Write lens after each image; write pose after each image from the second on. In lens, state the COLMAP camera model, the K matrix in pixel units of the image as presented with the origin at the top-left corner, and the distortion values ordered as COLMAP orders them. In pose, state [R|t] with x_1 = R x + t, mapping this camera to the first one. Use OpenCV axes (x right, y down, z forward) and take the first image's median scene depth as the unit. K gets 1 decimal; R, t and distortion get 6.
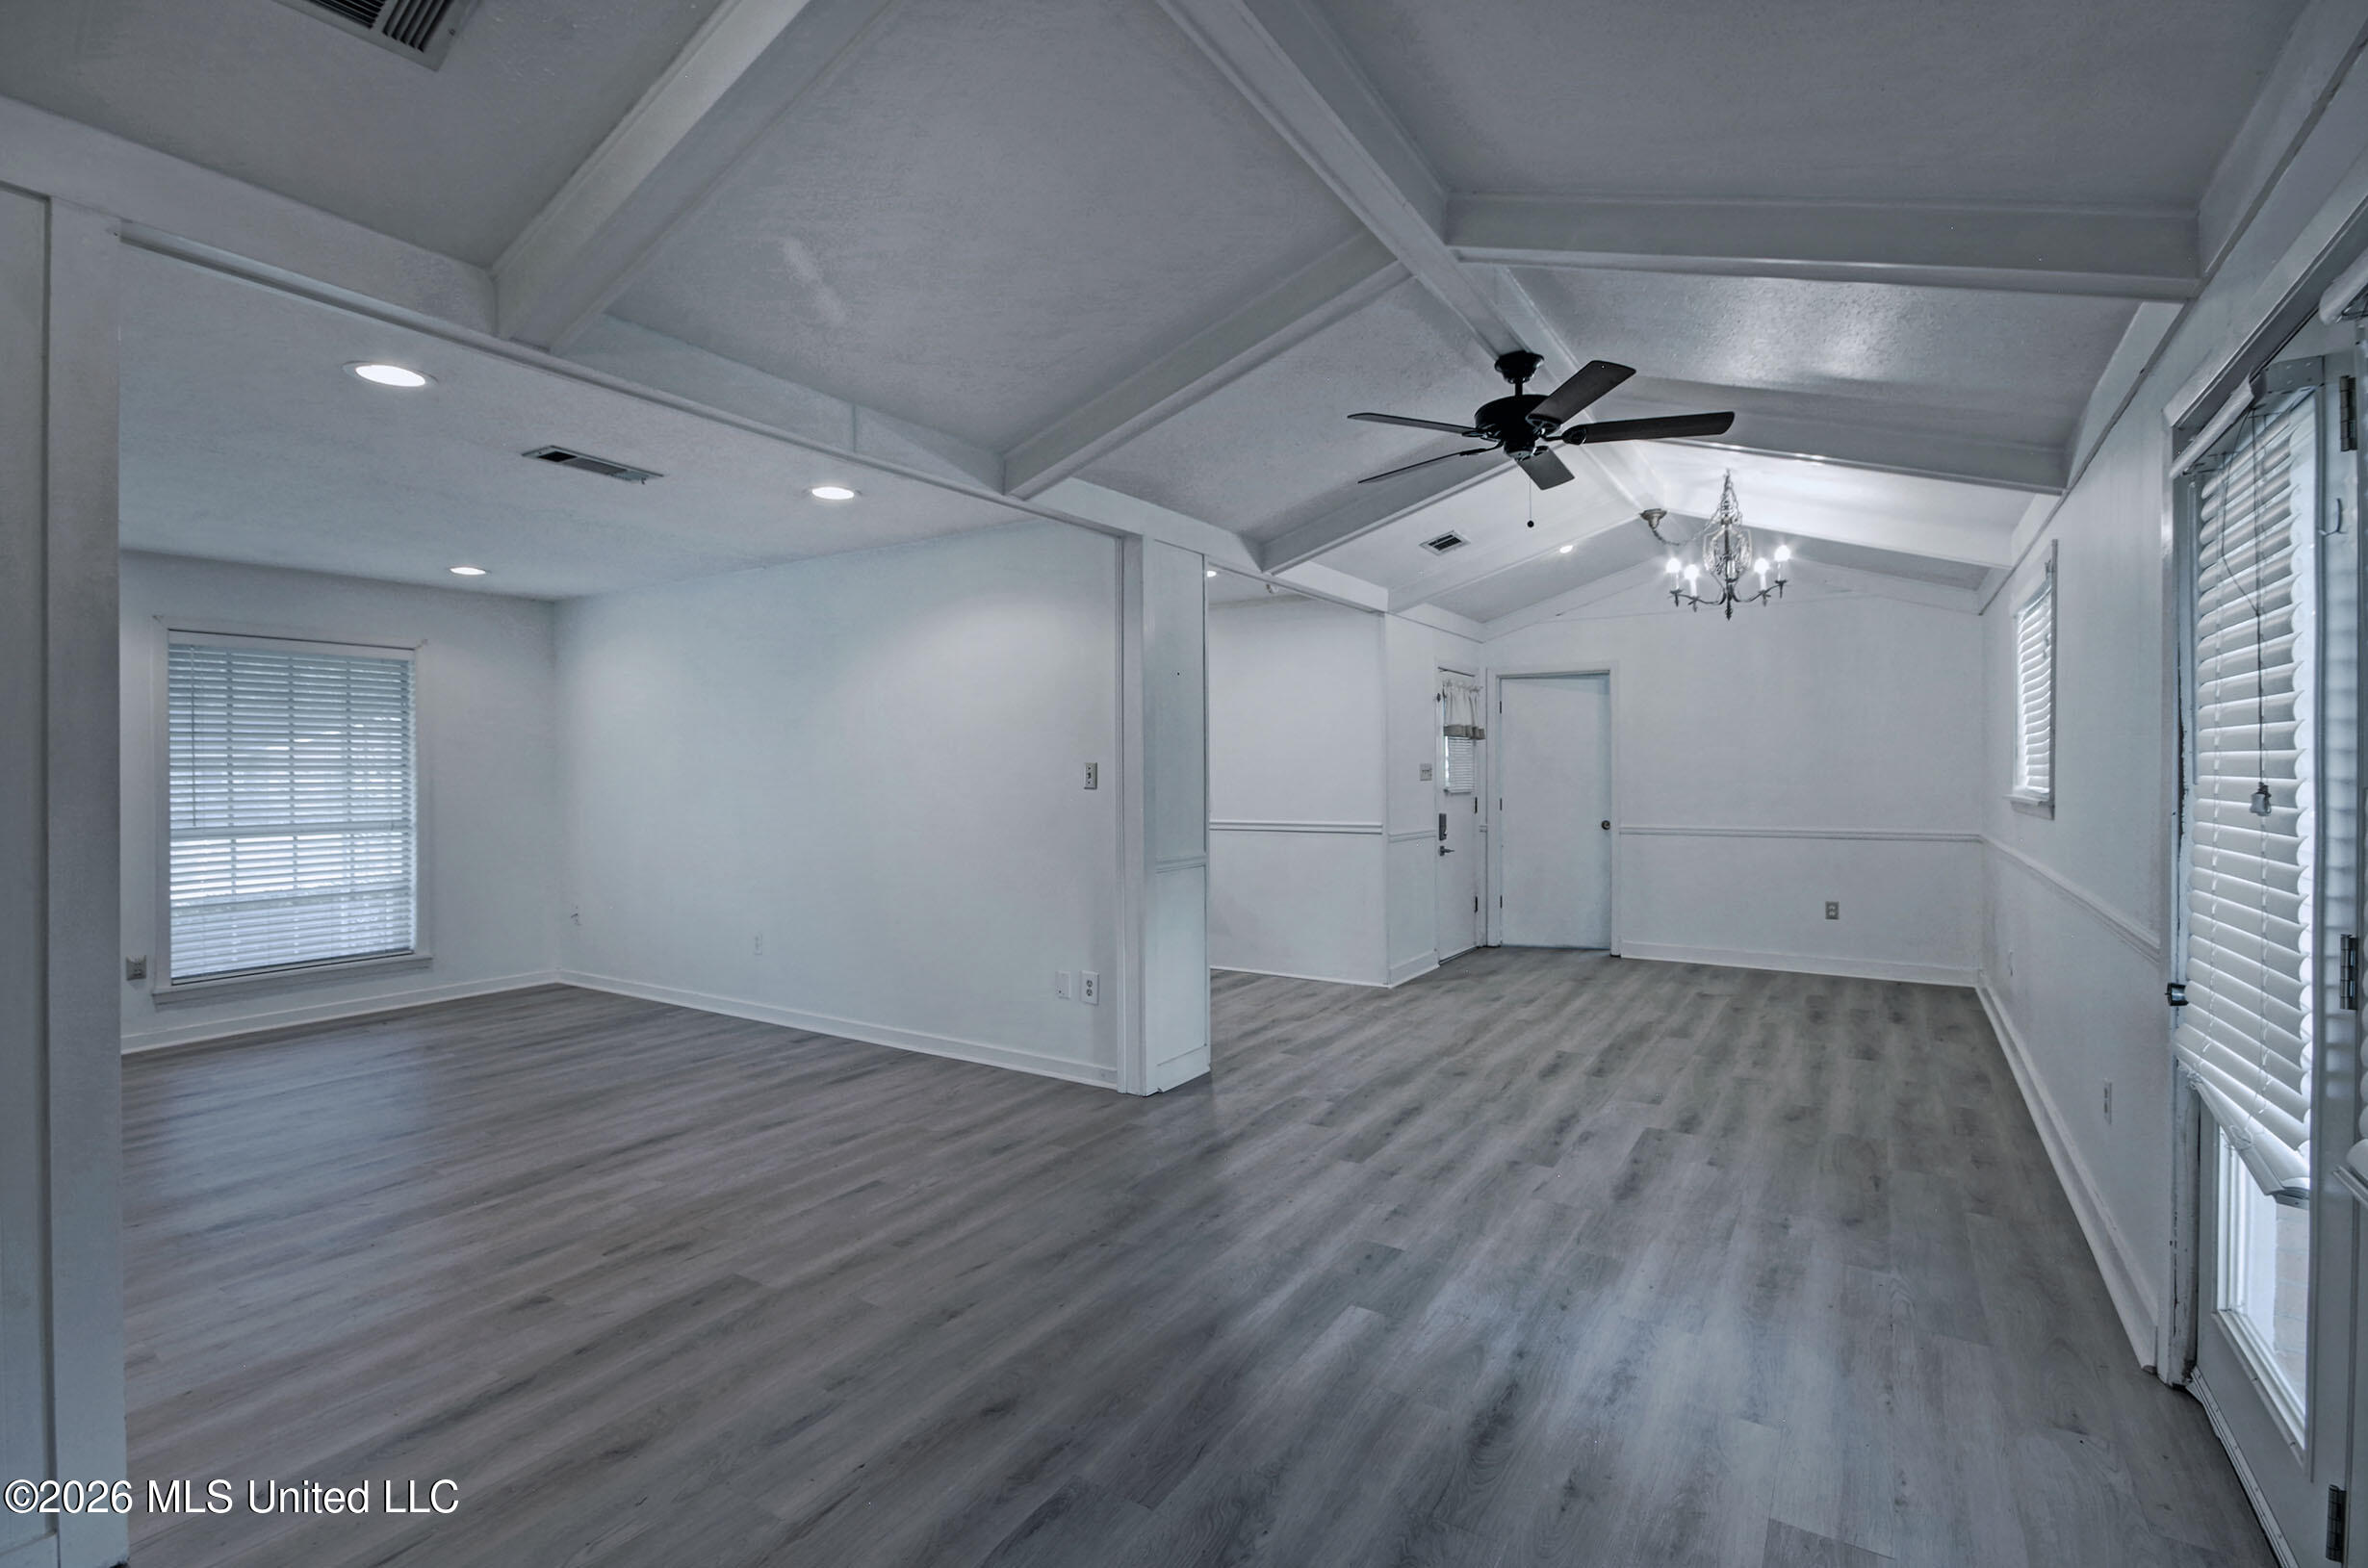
lens RADIAL K [[1055.3, 0, 1169.0], [0, 1055.3, 788.0], [0, 0, 1]] dist [-0.002950, -0.000345]
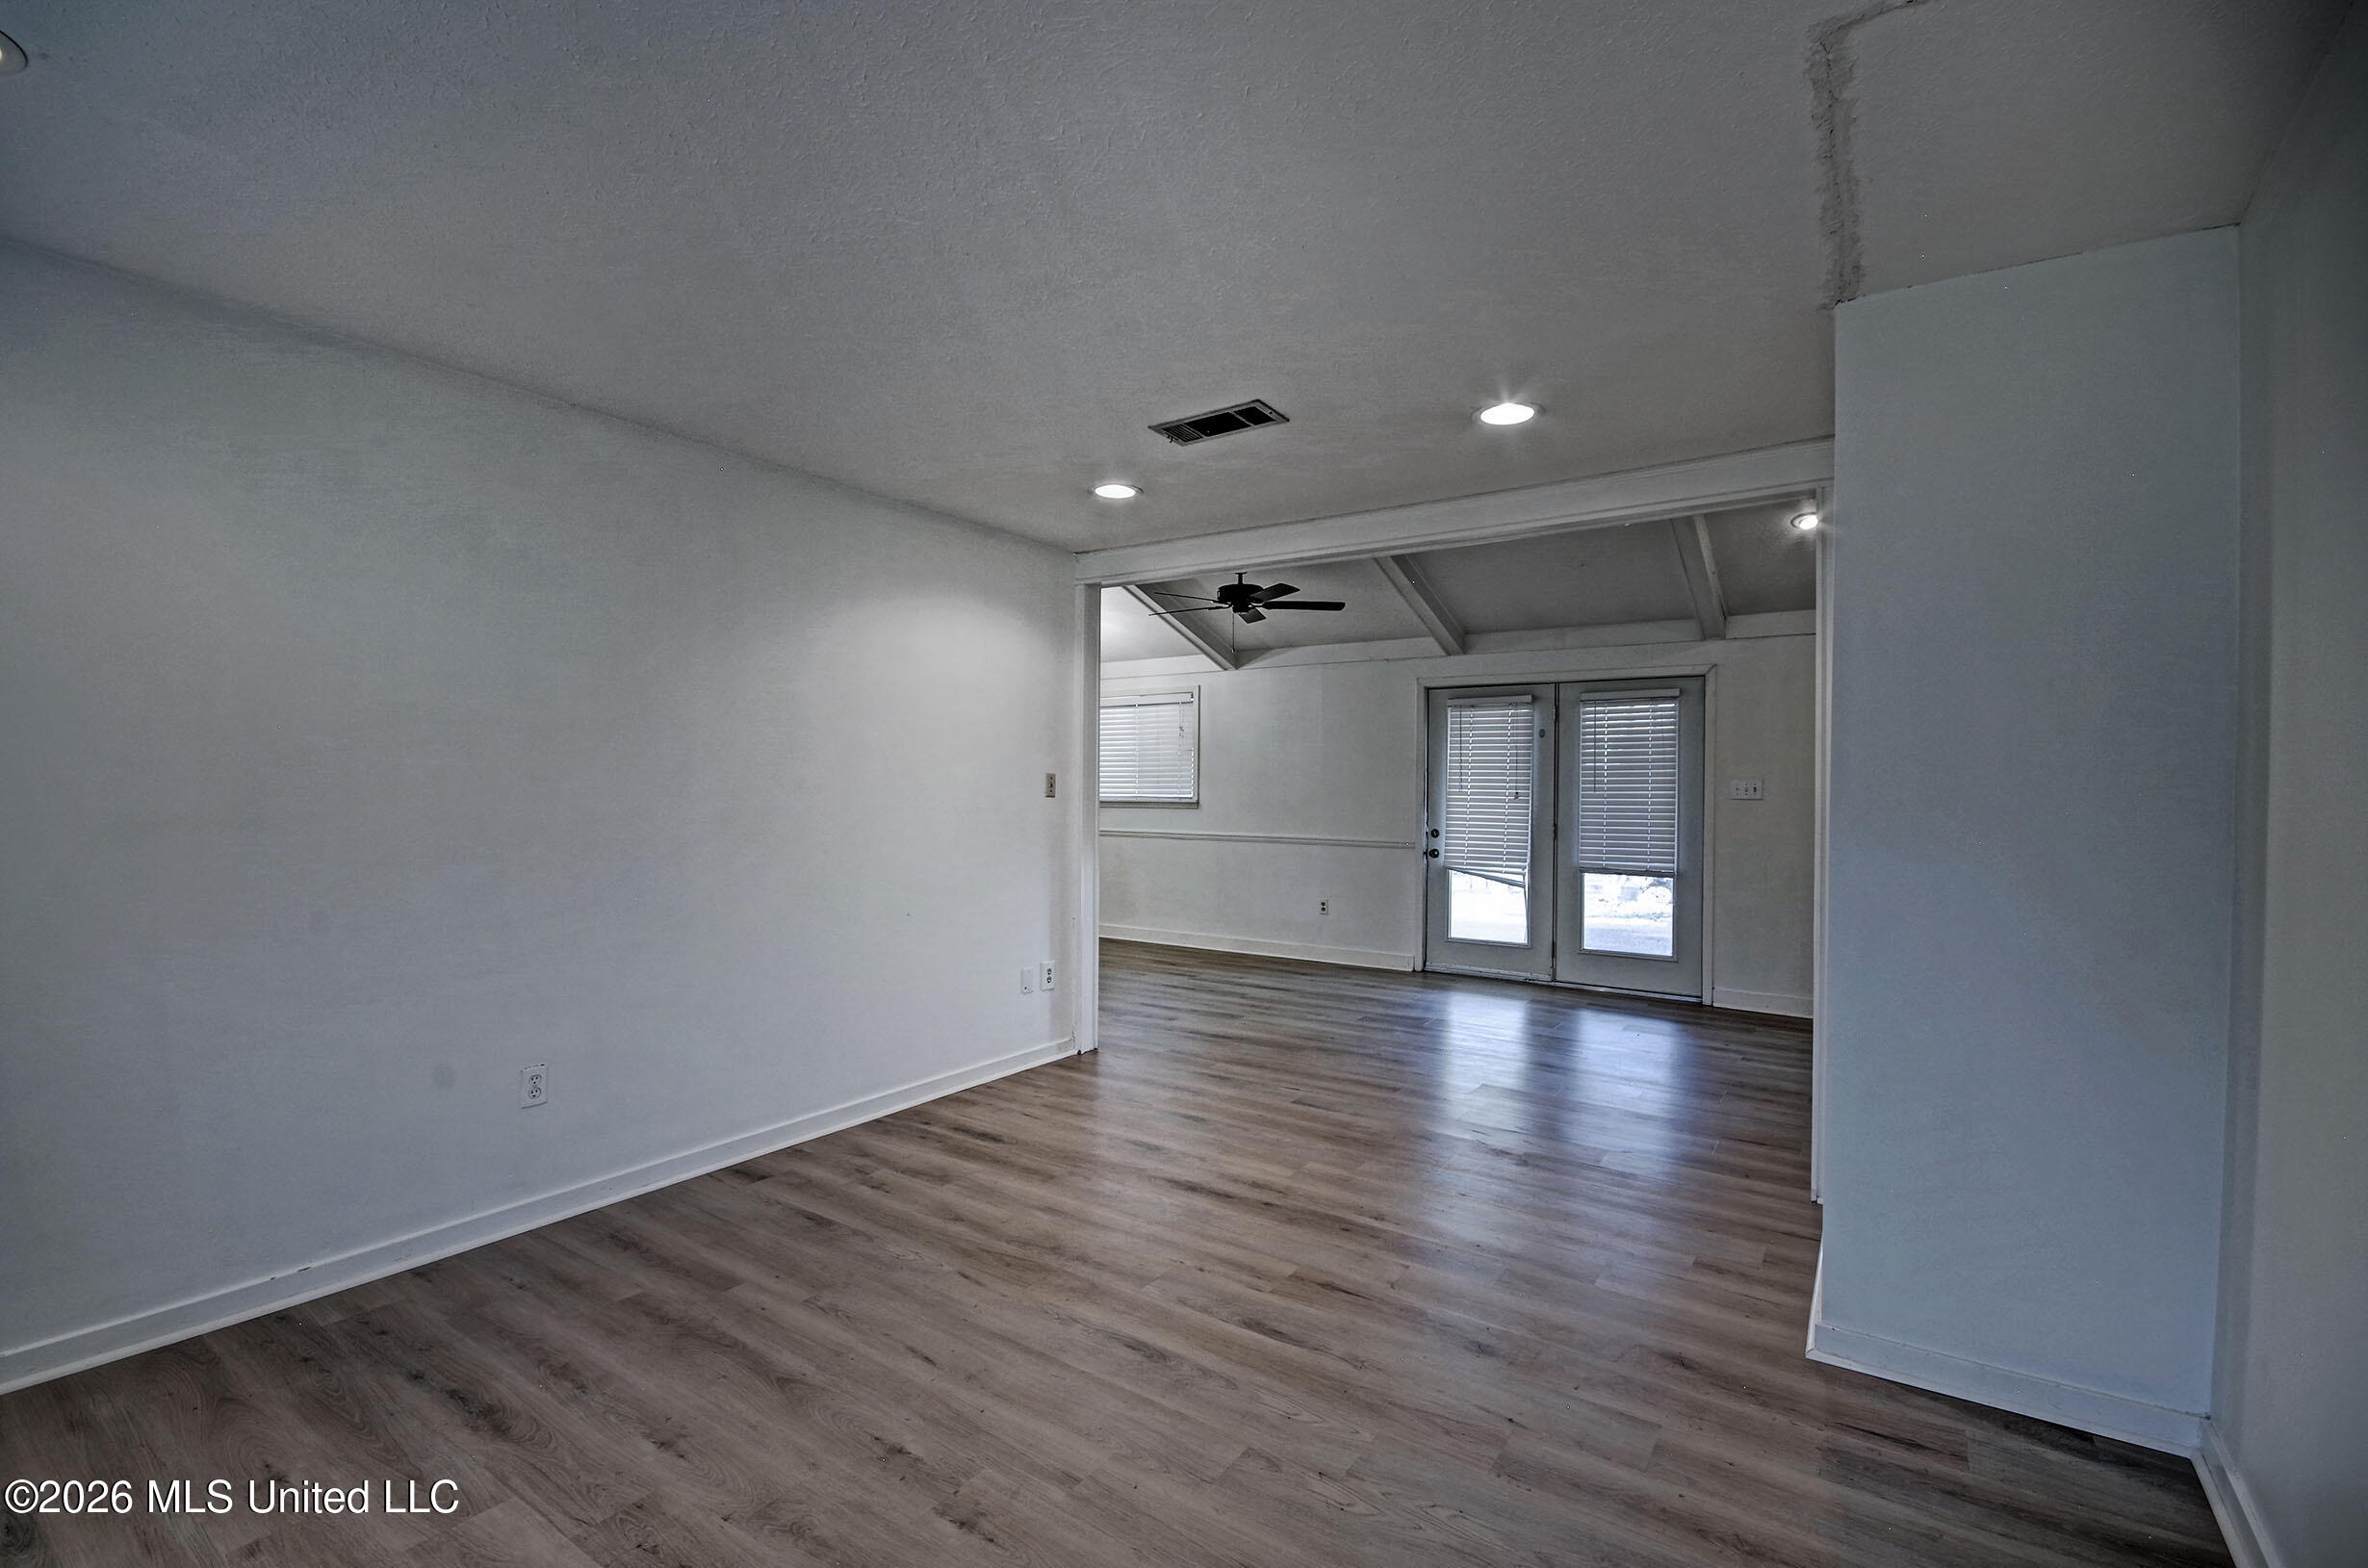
lens RADIAL K [[1055.3, 0, 1169.4], [0, 1055.3, 786.6], [0, 0, 1]] dist [-0.002950, -0.000345]
pose [[0.019317, 0.008375, 0.999778, -1.199086], [0.001351, 0.999964, -0.008402, -0.000036], [-0.999812, 0.001513, 0.019305, 0.859791]]
